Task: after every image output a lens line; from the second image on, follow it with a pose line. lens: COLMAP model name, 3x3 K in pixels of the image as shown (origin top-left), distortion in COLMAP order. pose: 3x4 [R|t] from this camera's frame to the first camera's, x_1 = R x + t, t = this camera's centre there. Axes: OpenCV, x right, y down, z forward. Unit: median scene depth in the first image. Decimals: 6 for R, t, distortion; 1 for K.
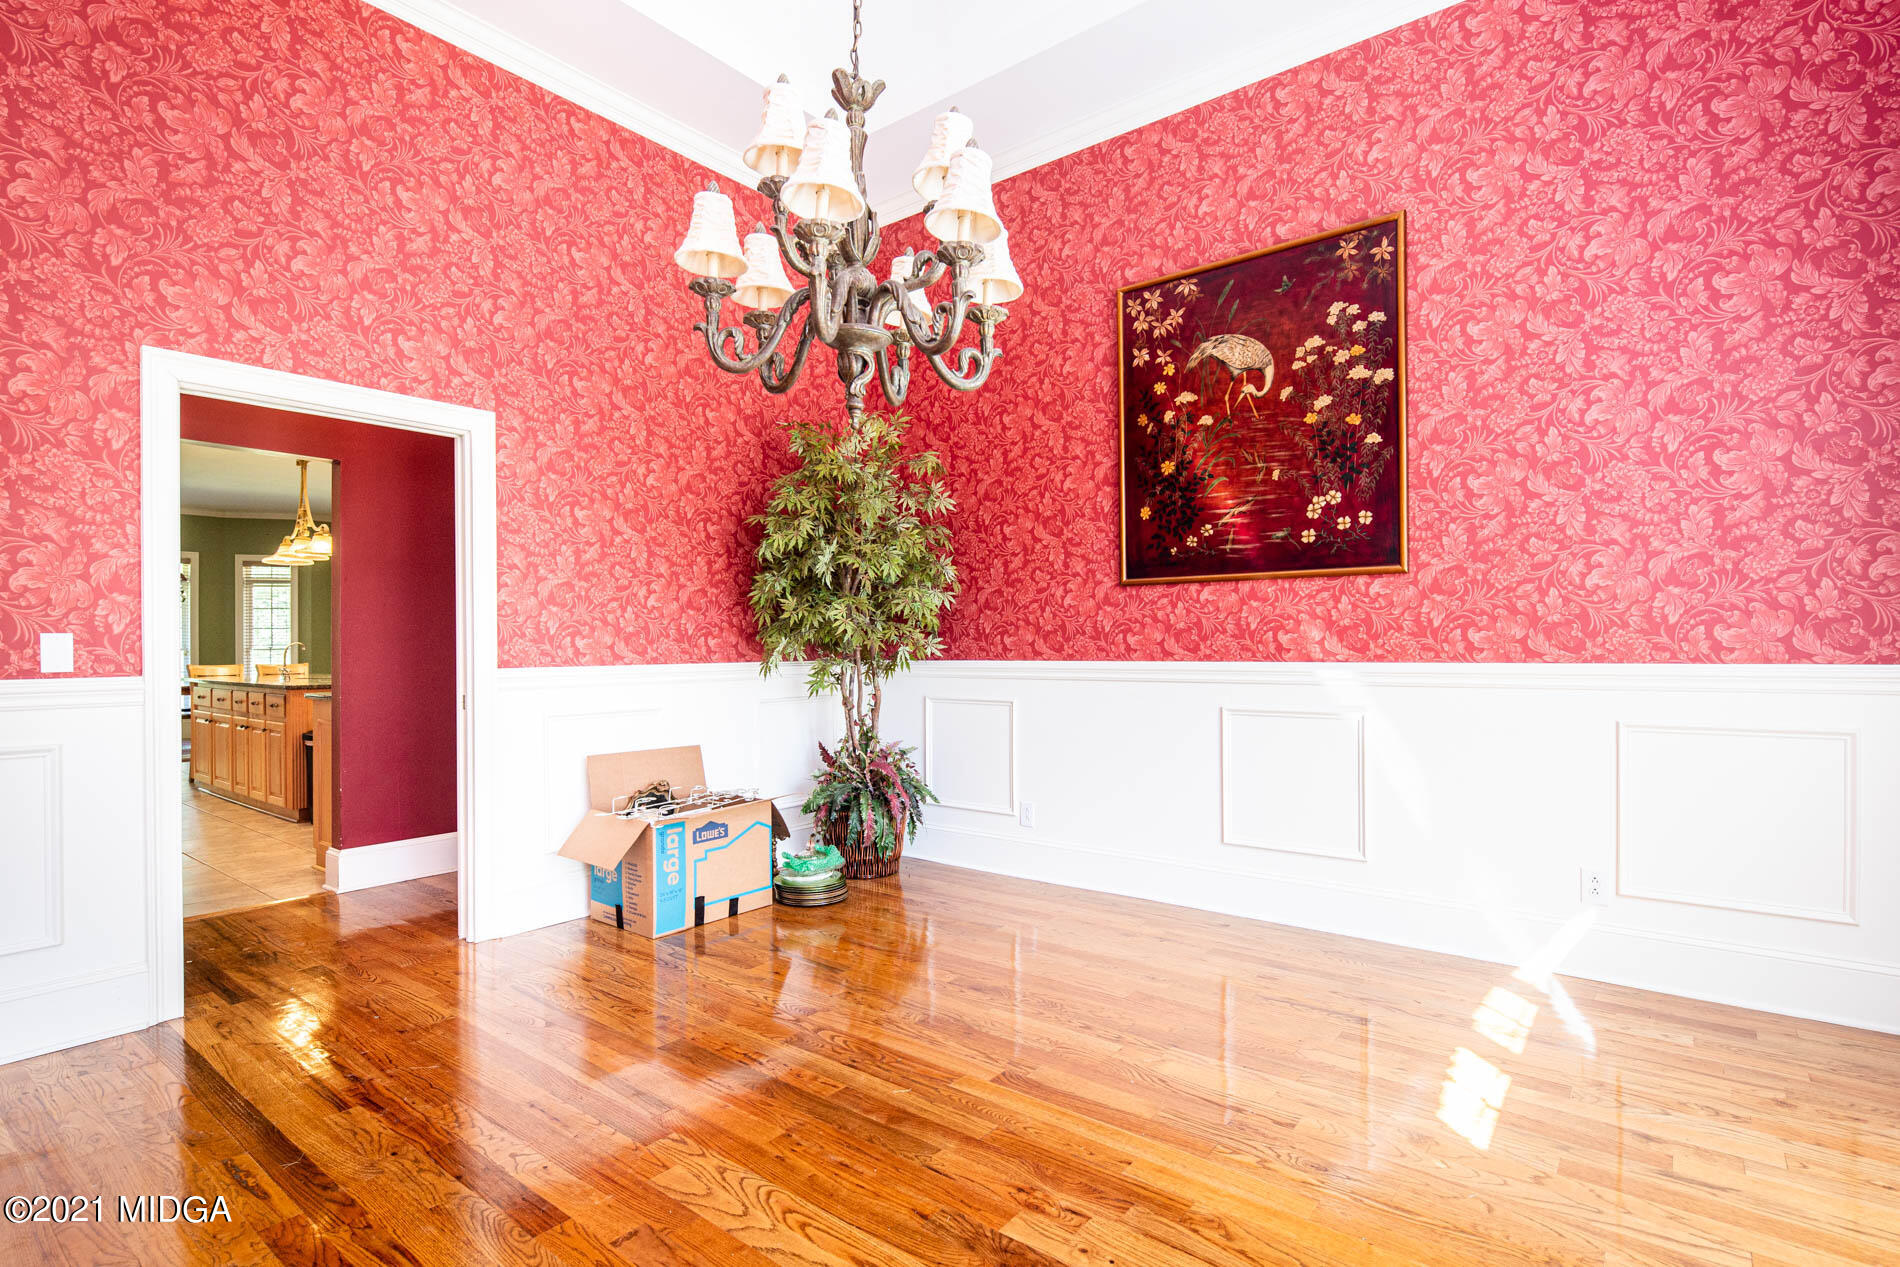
lens RADIAL K [[925.0, 0, 954.4], [0, 925.0, 642.9], [0, 0, 1]] dist [0.006131, -0.003244]
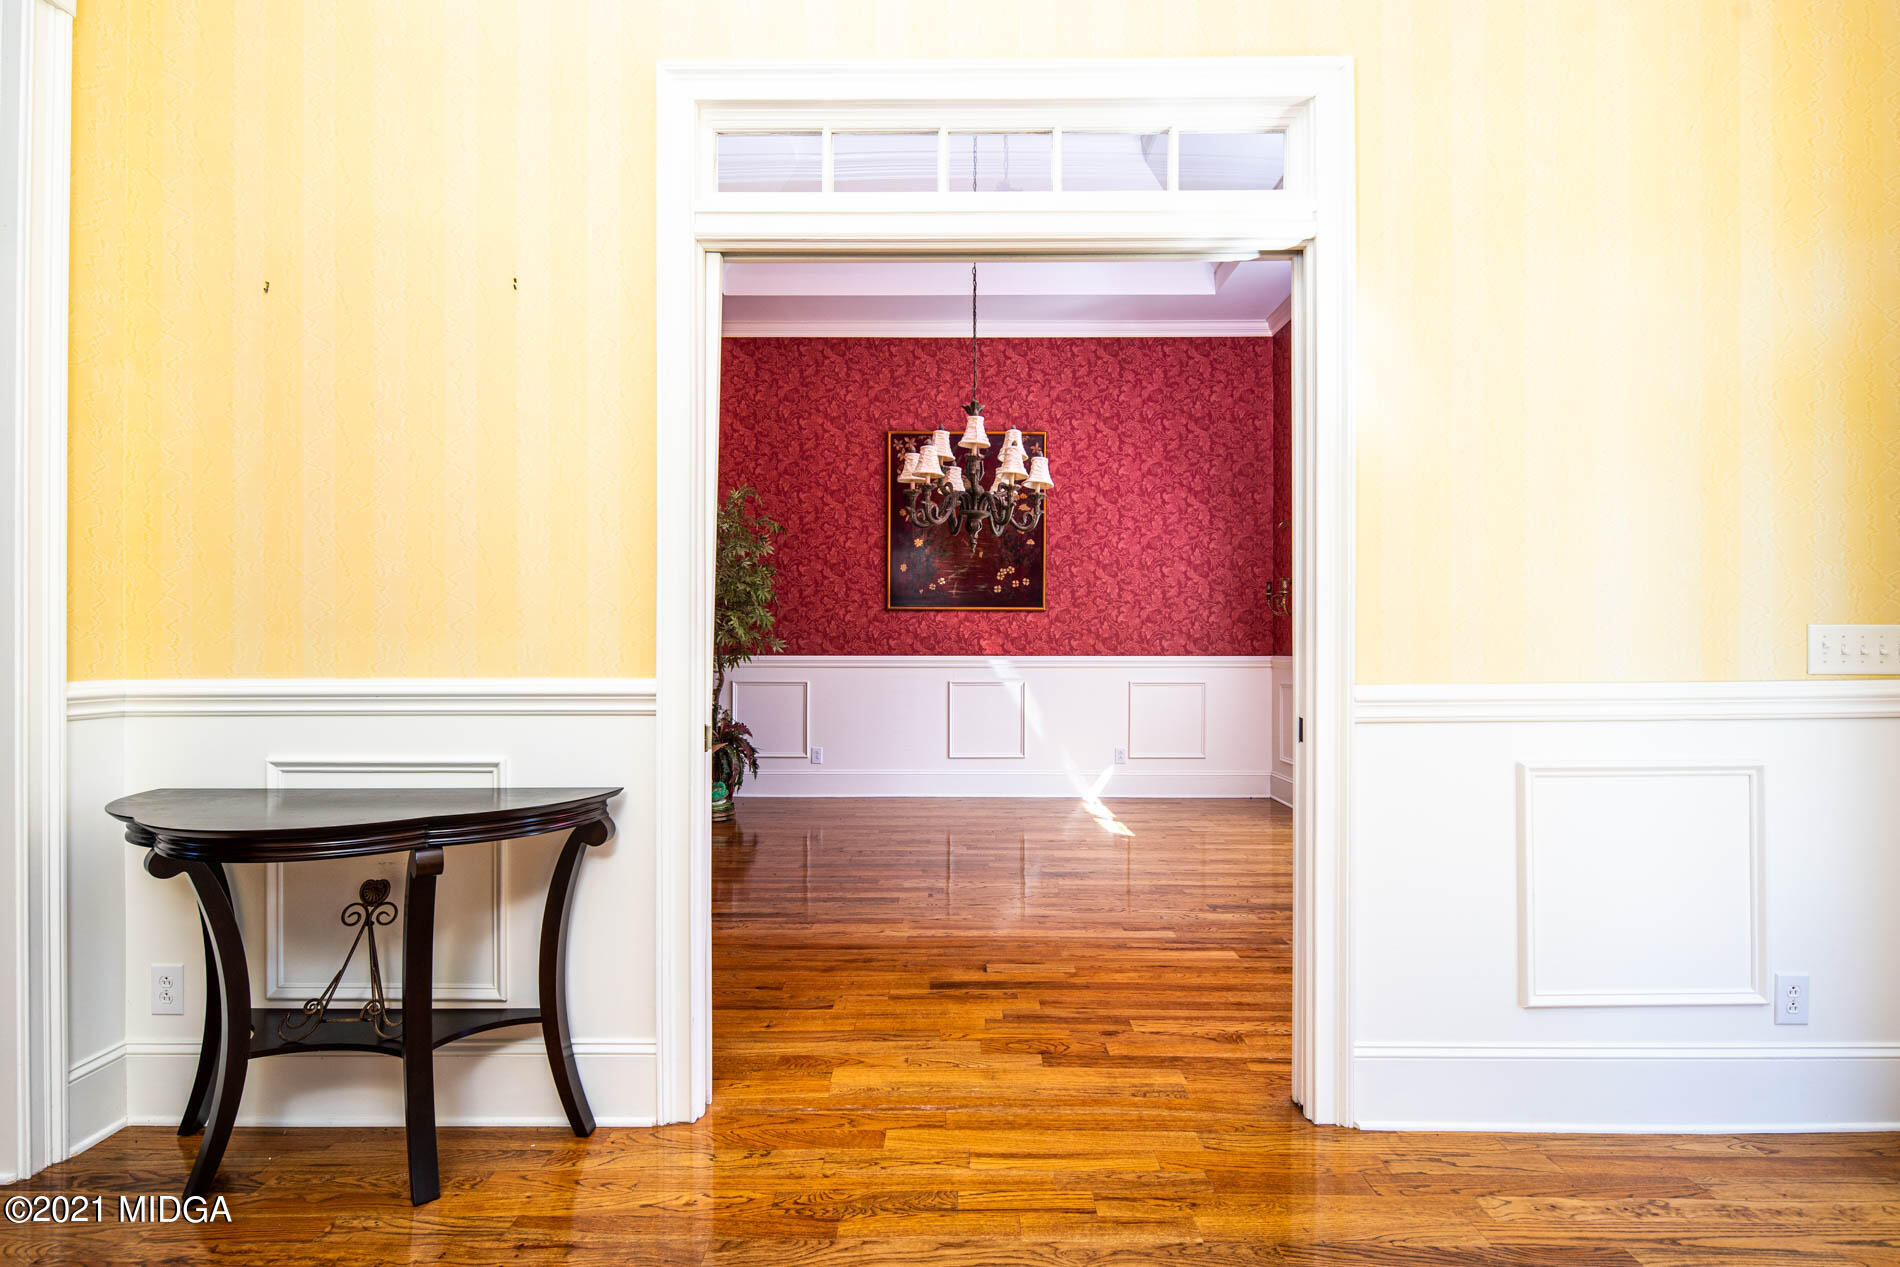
lens RADIAL K [[925.0, 0, 949.5], [0, 925.0, 644.7], [0, 0, 1]] dist [0.006131, -0.003244]
pose [[0.786947, 0.008337, 0.616964, -0.856561], [-0.009863, 0.999951, -0.000931, 0.000655], [-0.616942, -0.005353, 0.786991, -0.424473]]
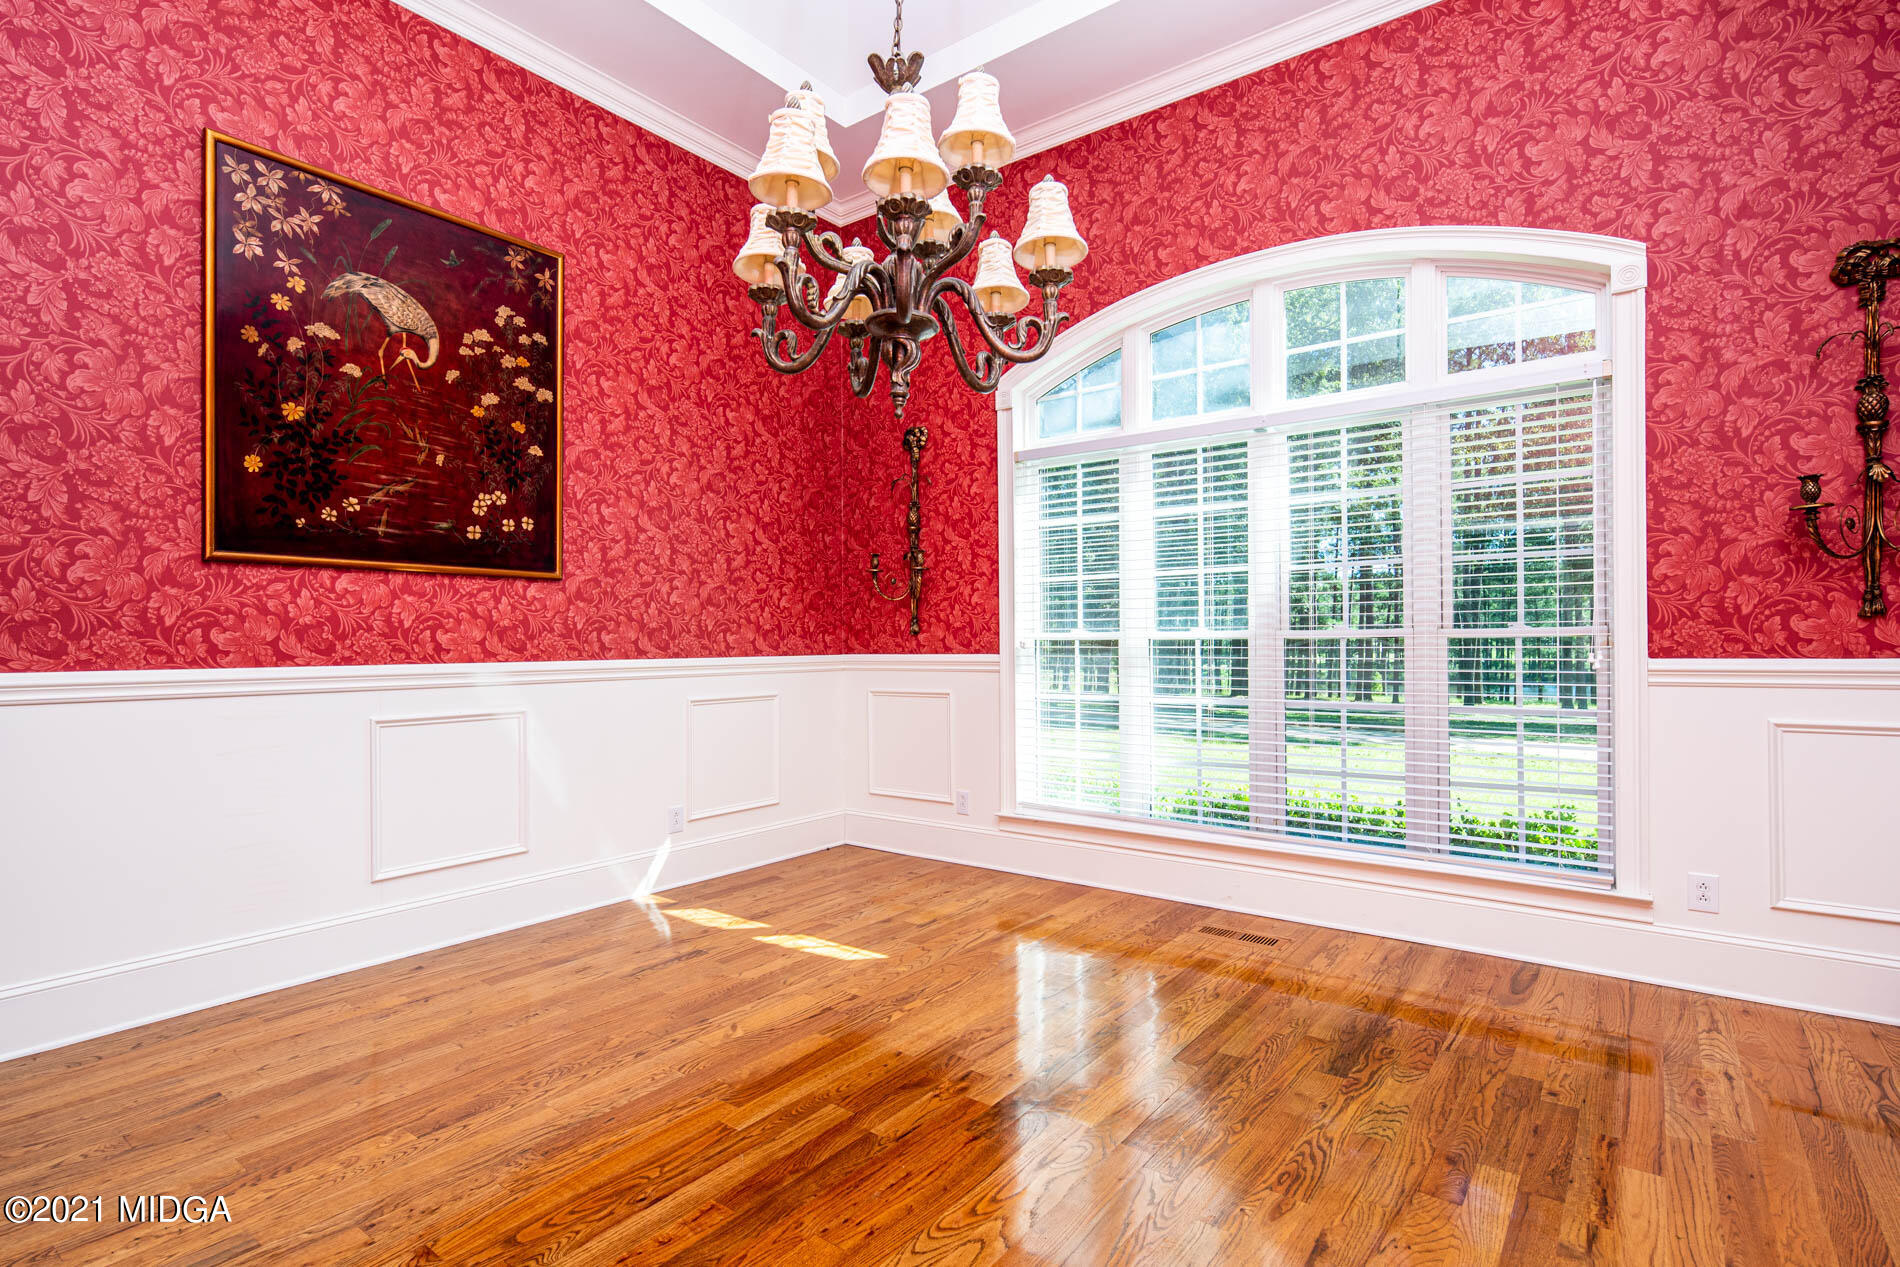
lens RADIAL K [[925.0, 0, 944.8], [0, 925.0, 640.6], [0, 0, 1]] dist [0.006131, -0.003244]
pose [[-0.018529, 0.006575, 0.999807, -0.590360], [0.000136, 0.999978, -0.006574, 0.003806], [-0.999828, 0.000014, -0.018530, 0.525659]]
